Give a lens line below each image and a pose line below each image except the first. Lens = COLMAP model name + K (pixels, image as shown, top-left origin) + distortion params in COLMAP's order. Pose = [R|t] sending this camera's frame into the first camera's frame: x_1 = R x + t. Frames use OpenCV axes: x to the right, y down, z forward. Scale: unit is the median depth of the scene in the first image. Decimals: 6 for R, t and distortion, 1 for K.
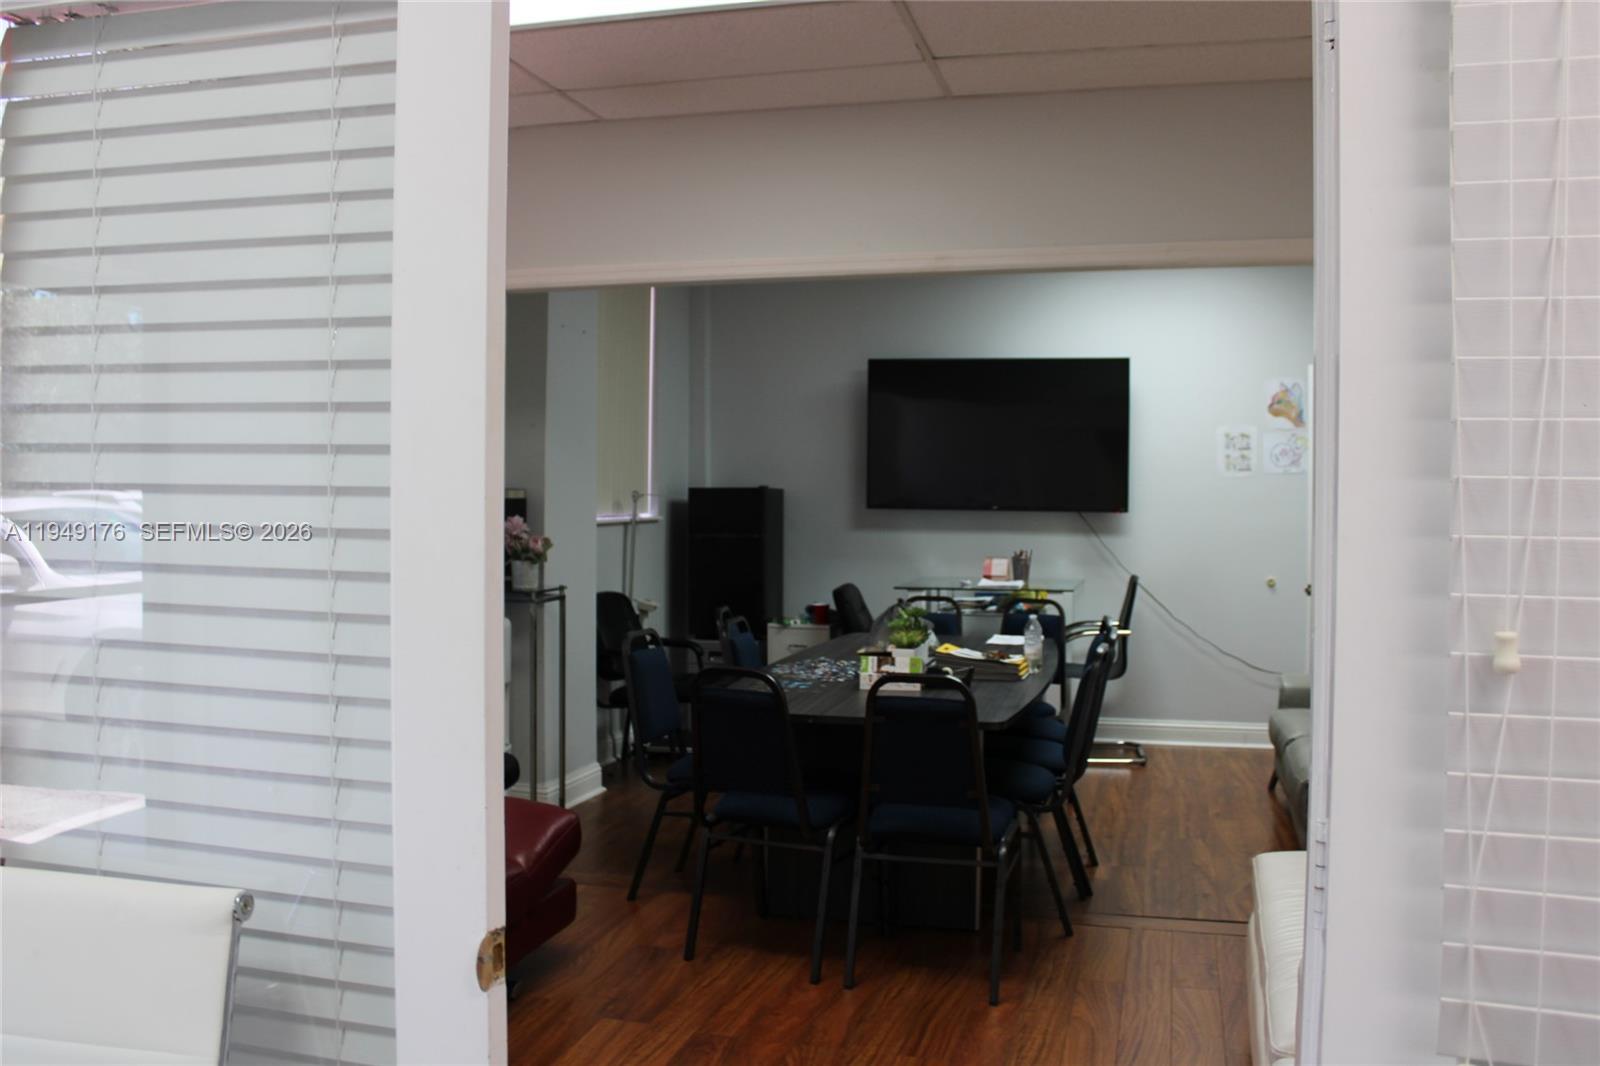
lens RADIAL K [[1379.0, 0, 800.0], [0, 1379.0, 533.0], [0, 0, 1]] dist [-0.170344, 0.162861]
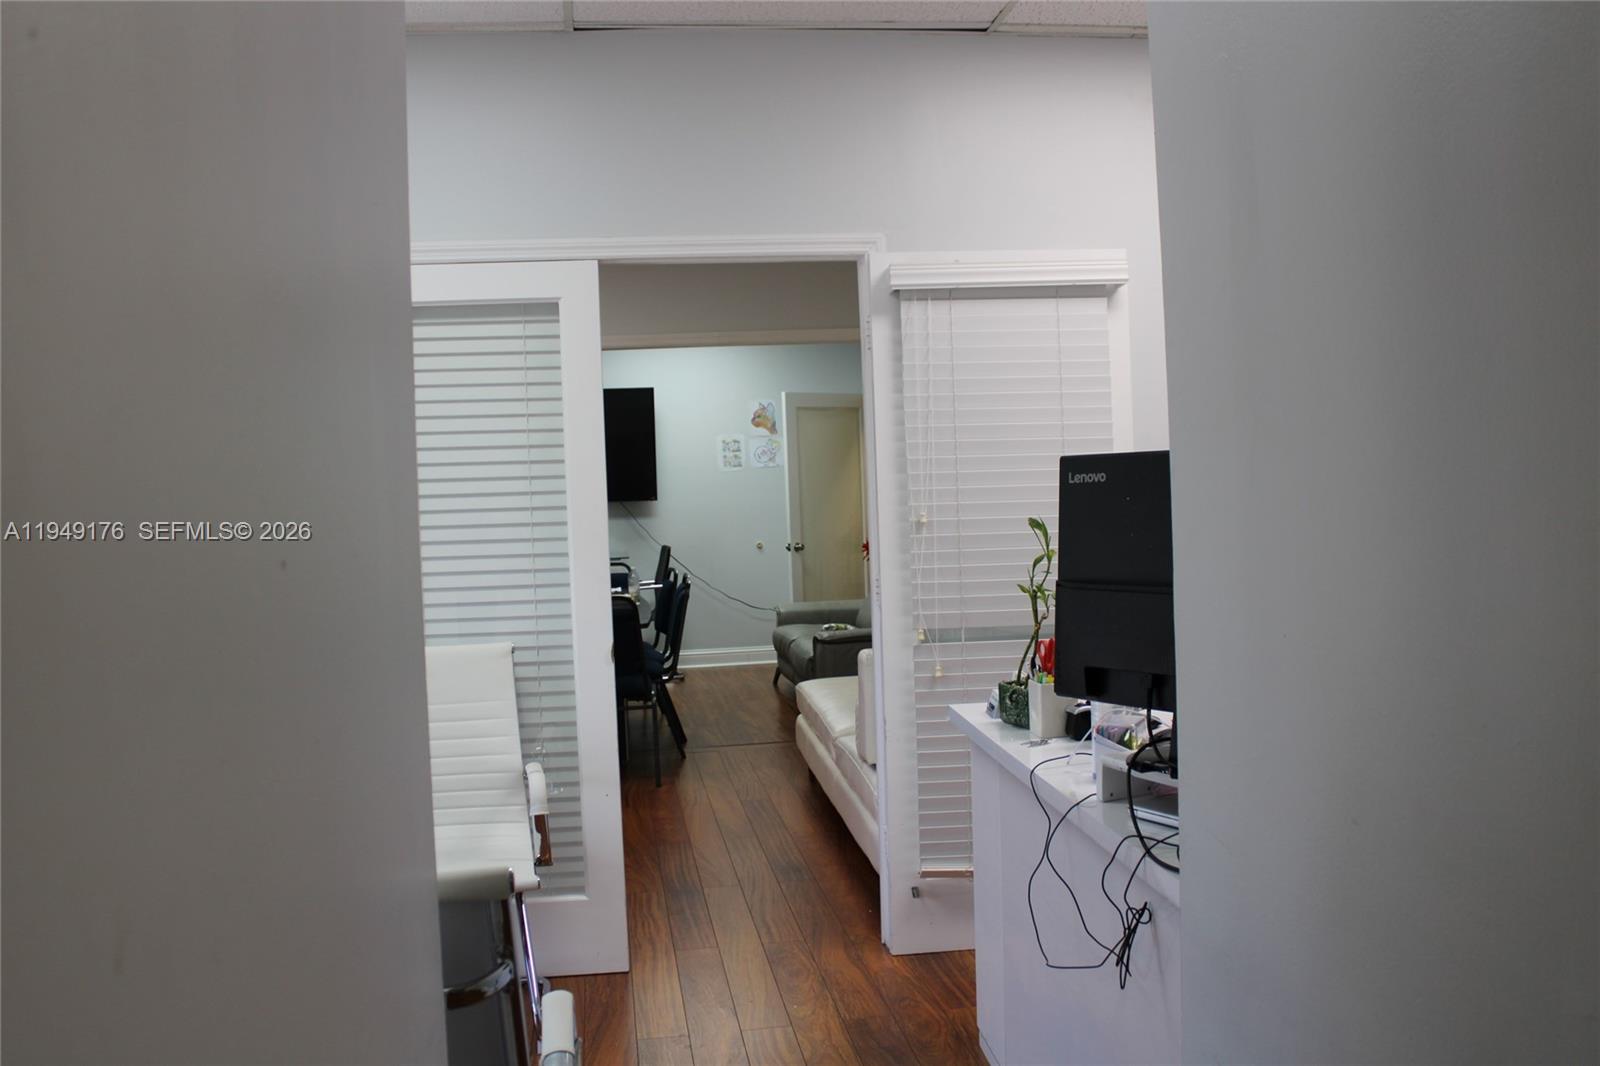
lens RADIAL K [[1379.0, 0, 800.0], [0, 1379.0, 533.0], [0, 0, 1]] dist [-0.170344, 0.162861]
pose [[0.916593, -0.051689, 0.396465, -0.191310], [0.051090, 0.998621, 0.012080, 0.009221], [-0.396543, 0.009183, 0.917970, -0.349489]]
